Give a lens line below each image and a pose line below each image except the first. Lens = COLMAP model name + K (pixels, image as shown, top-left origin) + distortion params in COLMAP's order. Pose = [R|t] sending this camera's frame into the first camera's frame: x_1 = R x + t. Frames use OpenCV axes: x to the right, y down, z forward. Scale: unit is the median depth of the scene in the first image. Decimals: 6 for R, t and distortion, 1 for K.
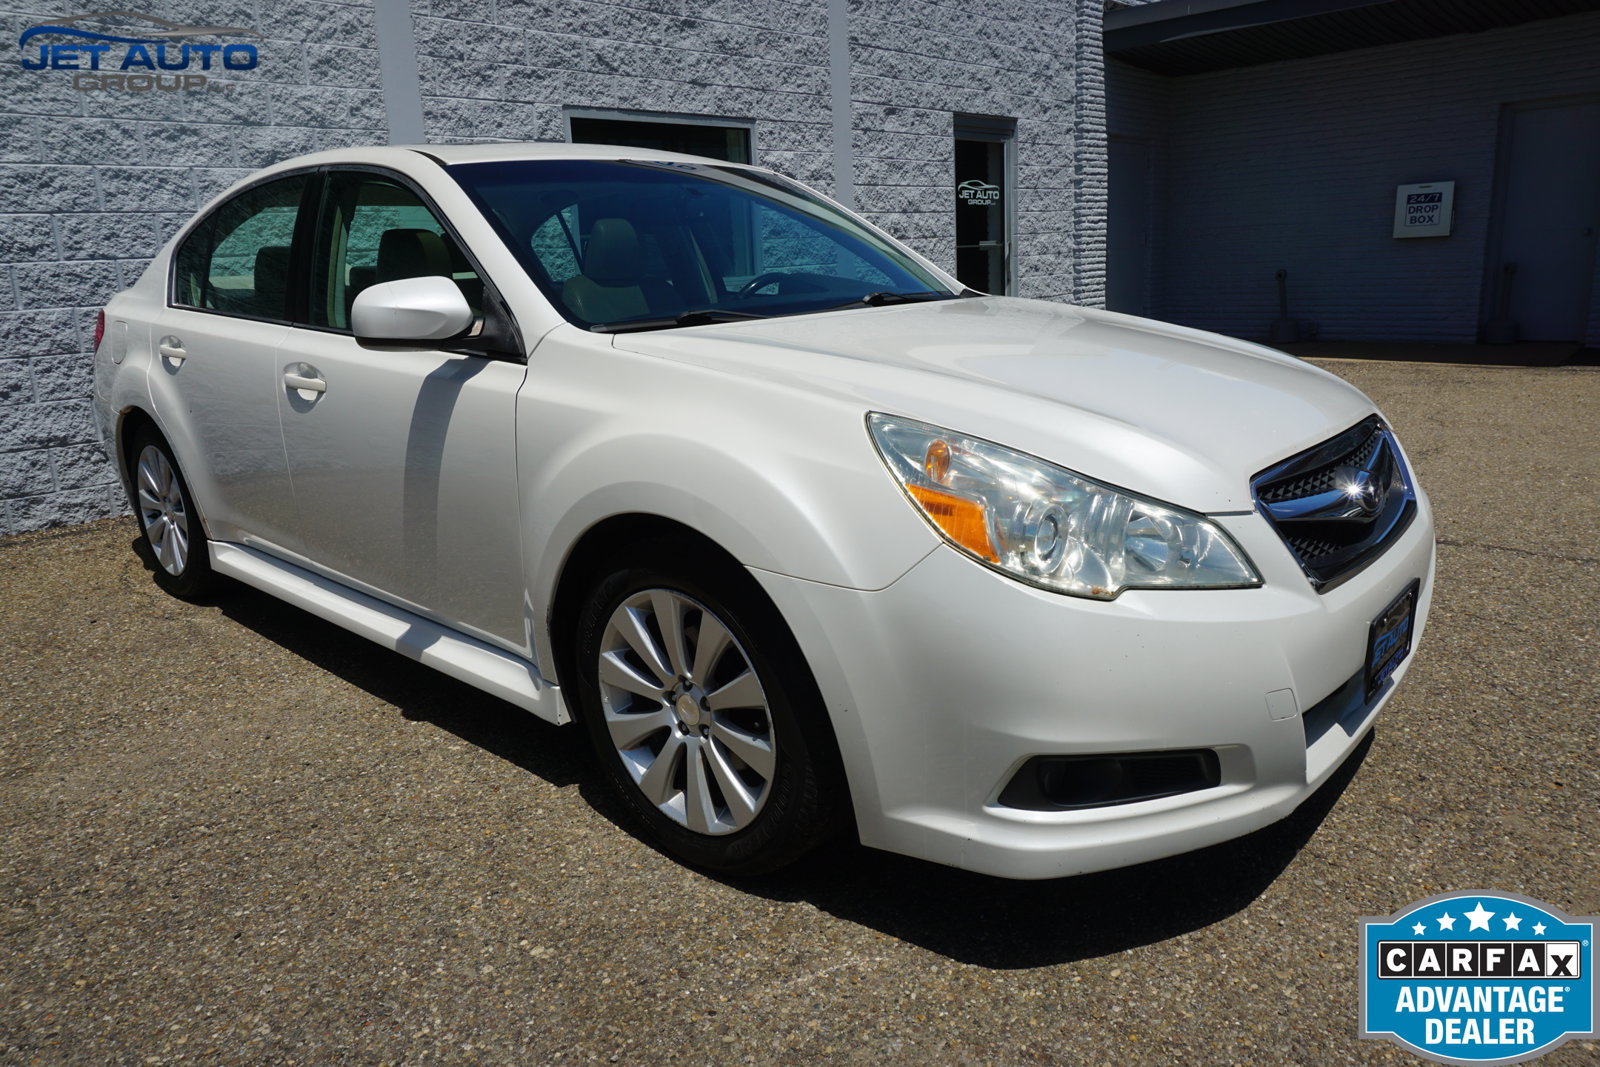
lens RADIAL K [[1072.5, 0, 793.6], [0, 1072.5, 533.1], [0, 0, 1]] dist [-0.037601, 0.026047]
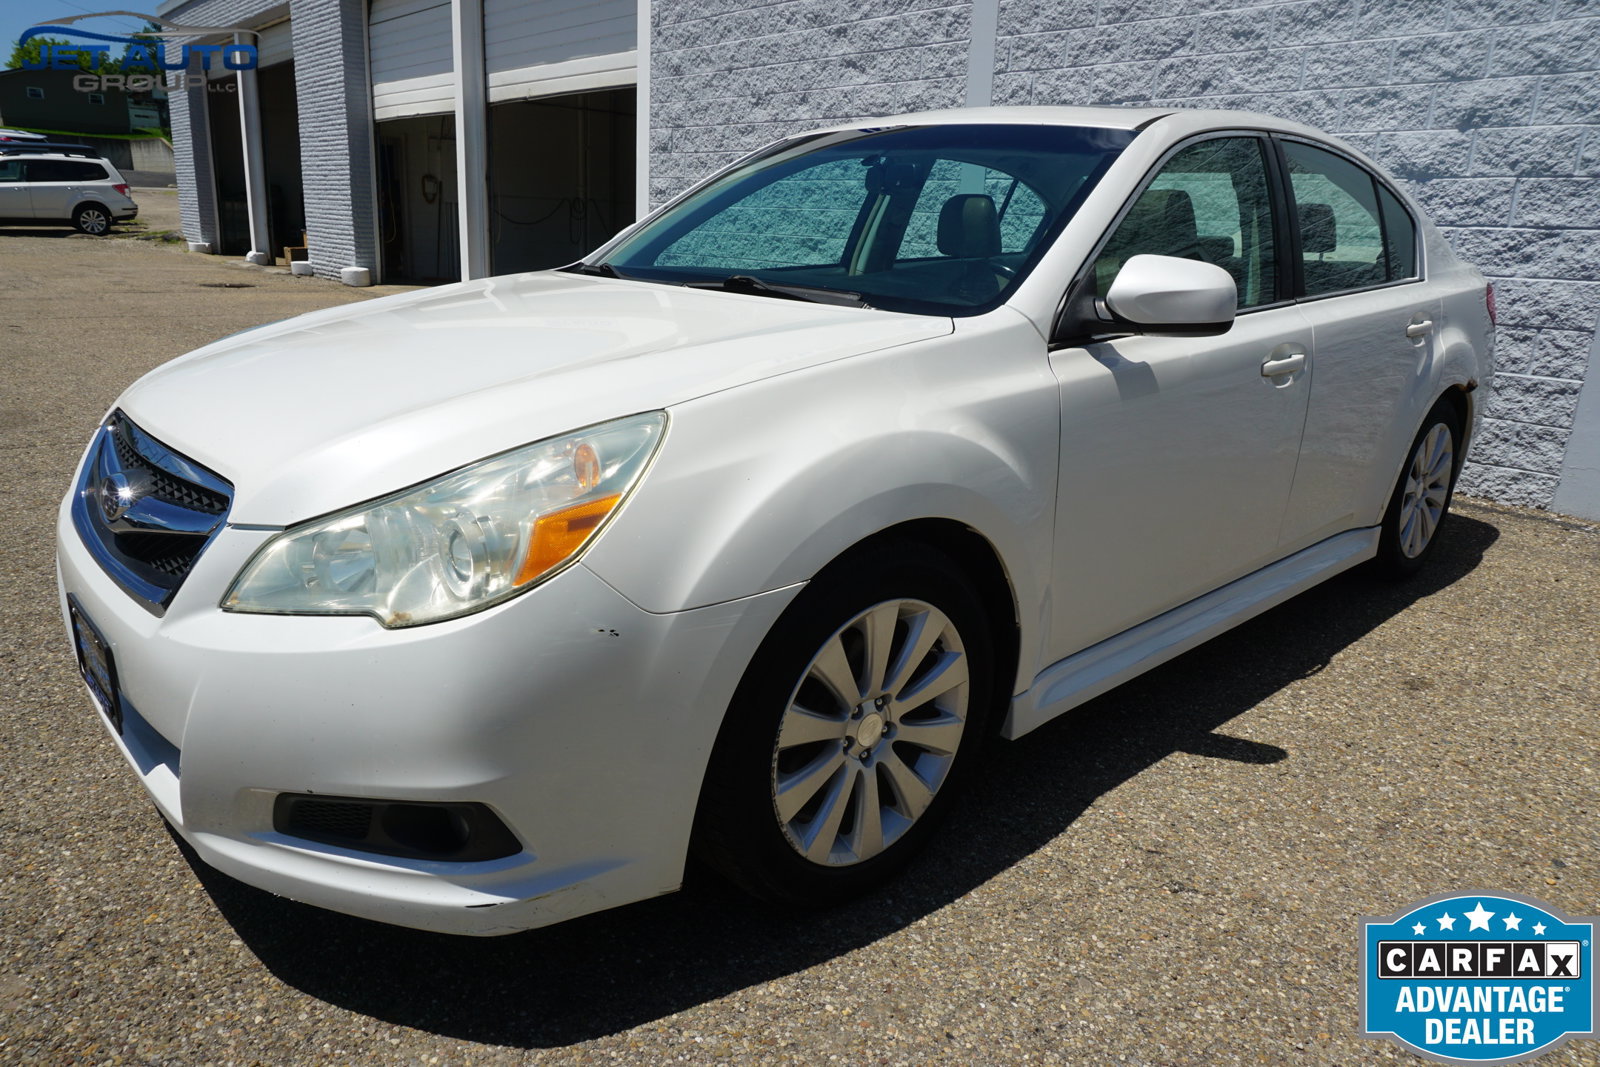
lens RADIAL K [[1072.5, 0, 801.7], [0, 1072.5, 536.2], [0, 0, 1]] dist [-0.037601, 0.026047]
pose [[-0.085396, 0.312468, -0.946082, 0.470102], [-0.283248, 0.902758, 0.323726, -0.159928], [0.955237, 0.295621, 0.011414, 0.540996]]
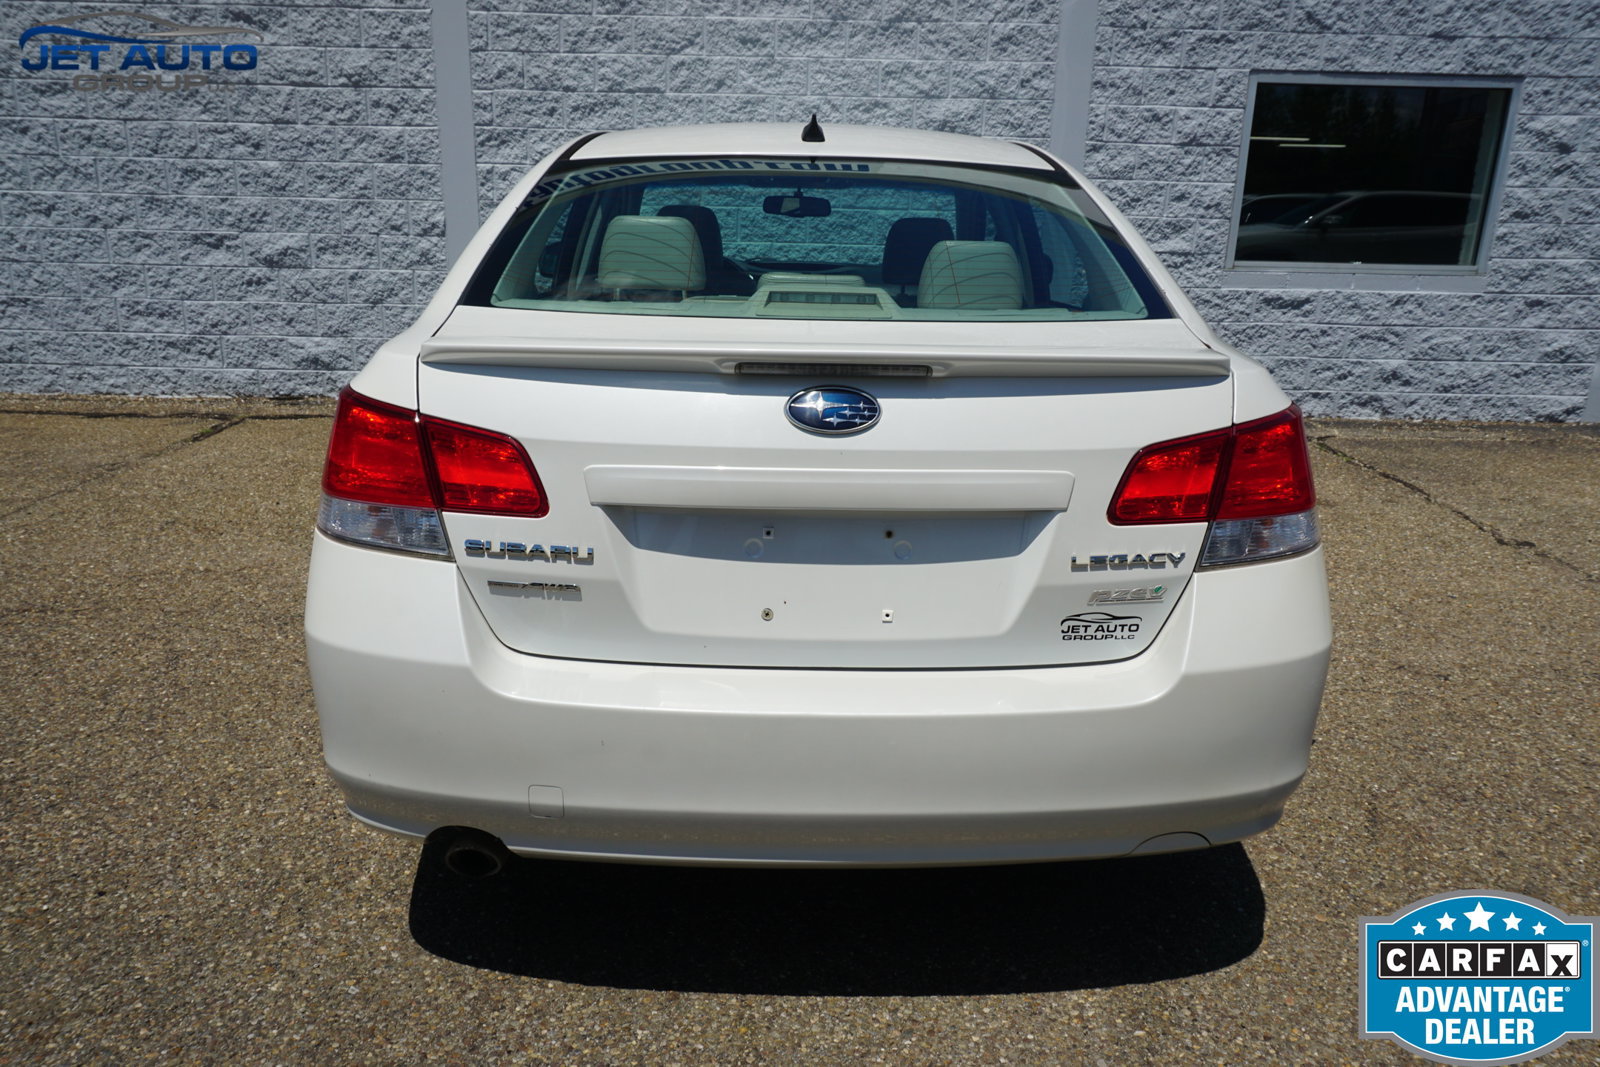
lens RADIAL K [[1072.5, 0, 798.1], [0, 1072.5, 535.0], [0, 0, 1]] dist [-0.037601, 0.026047]
pose [[0.706141, 0.264481, -0.656821, 0.269217], [-0.223636, 0.963444, 0.147520, -0.057110], [0.671827, 0.042719, 0.739475, 0.048039]]
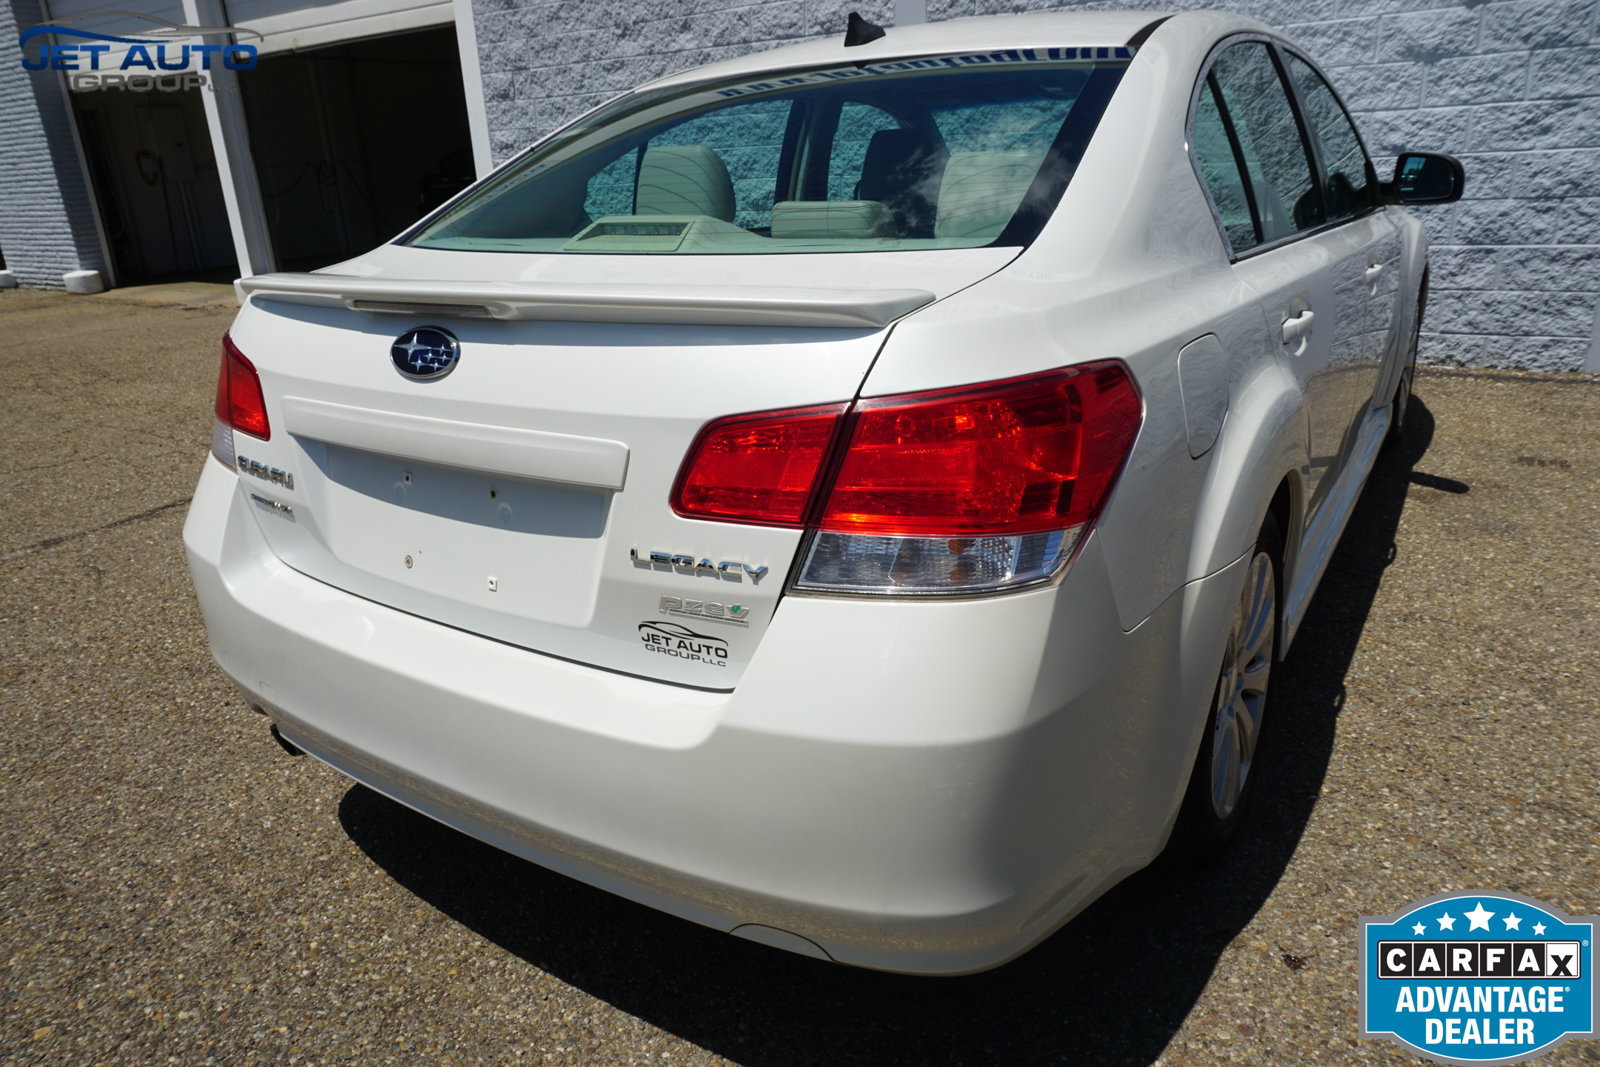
lens RADIAL K [[1072.5, 0, 803.8], [0, 1072.5, 534.0], [0, 0, 1]] dist [-0.037601, 0.026047]
pose [[0.189160, 0.363983, -0.911995, 0.349951], [-0.197129, 0.923931, 0.327860, -0.110932], [0.961956, 0.117762, 0.246523, 0.286268]]
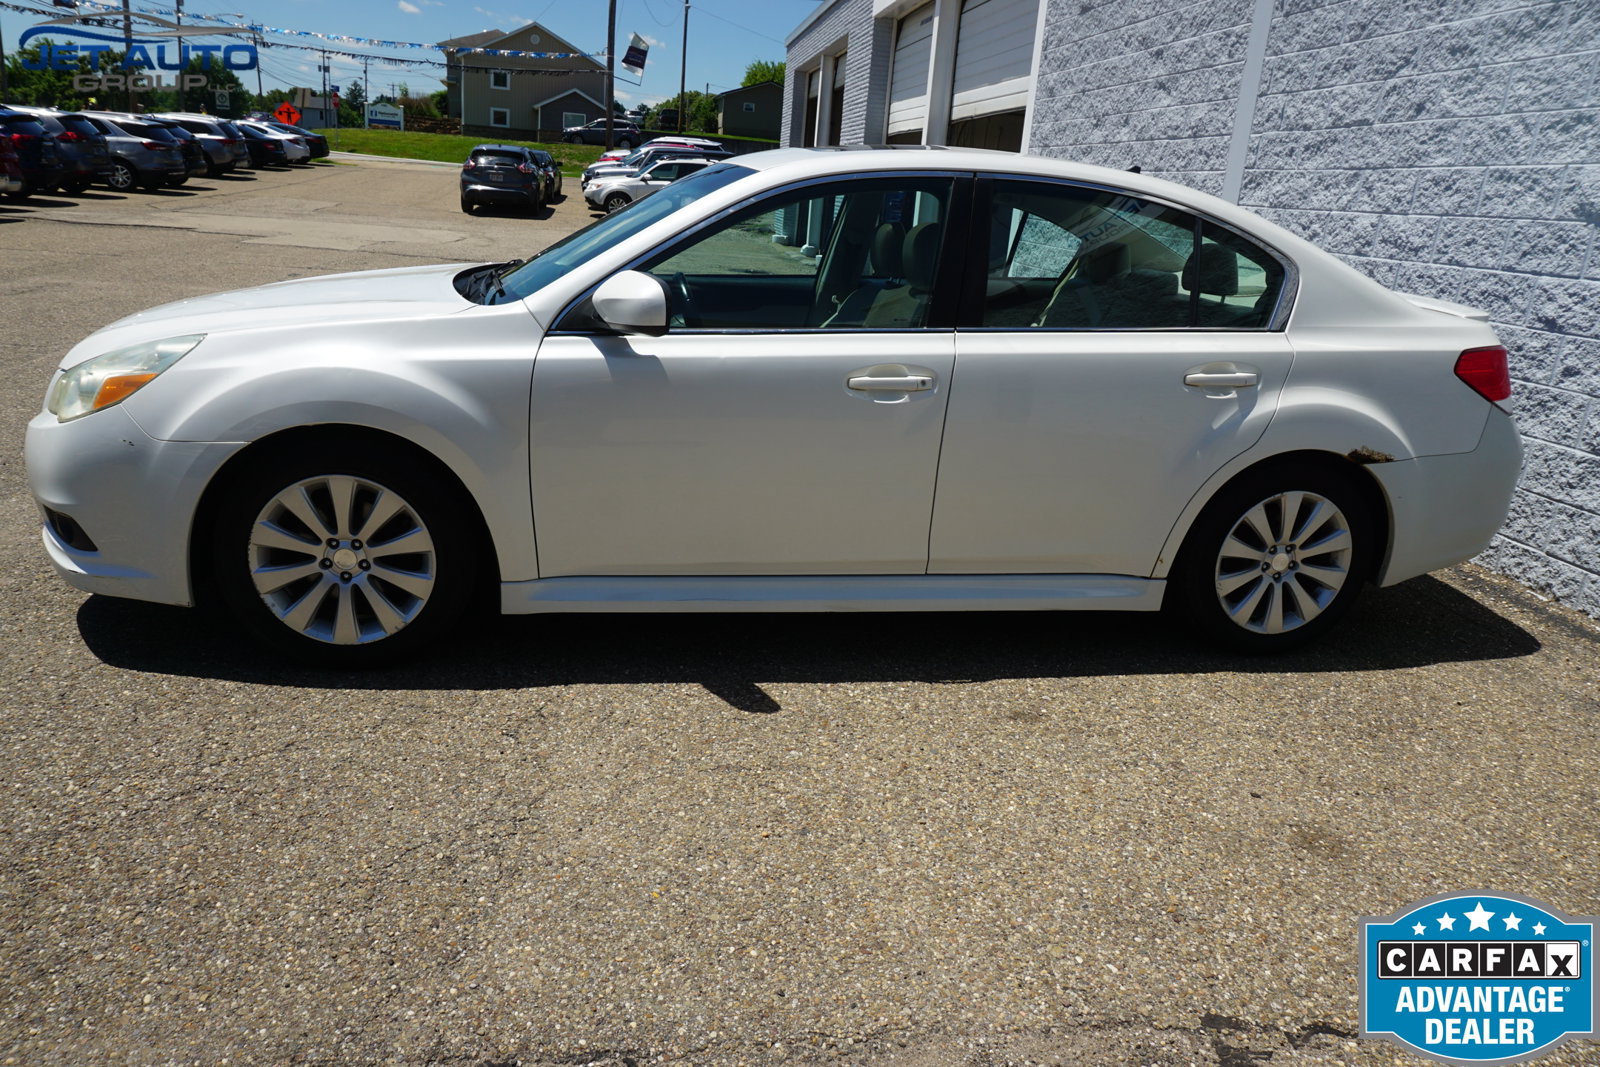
lens RADIAL K [[1072.5, 0, 789.3], [0, 1072.5, 524.4], [0, 0, 1]] dist [-0.037601, 0.026047]
pose [[-0.620342, 0.225729, -0.751147, 0.422560], [-0.244910, 0.854058, 0.458916, -0.306505], [0.745114, 0.468648, -0.474524, 0.976695]]
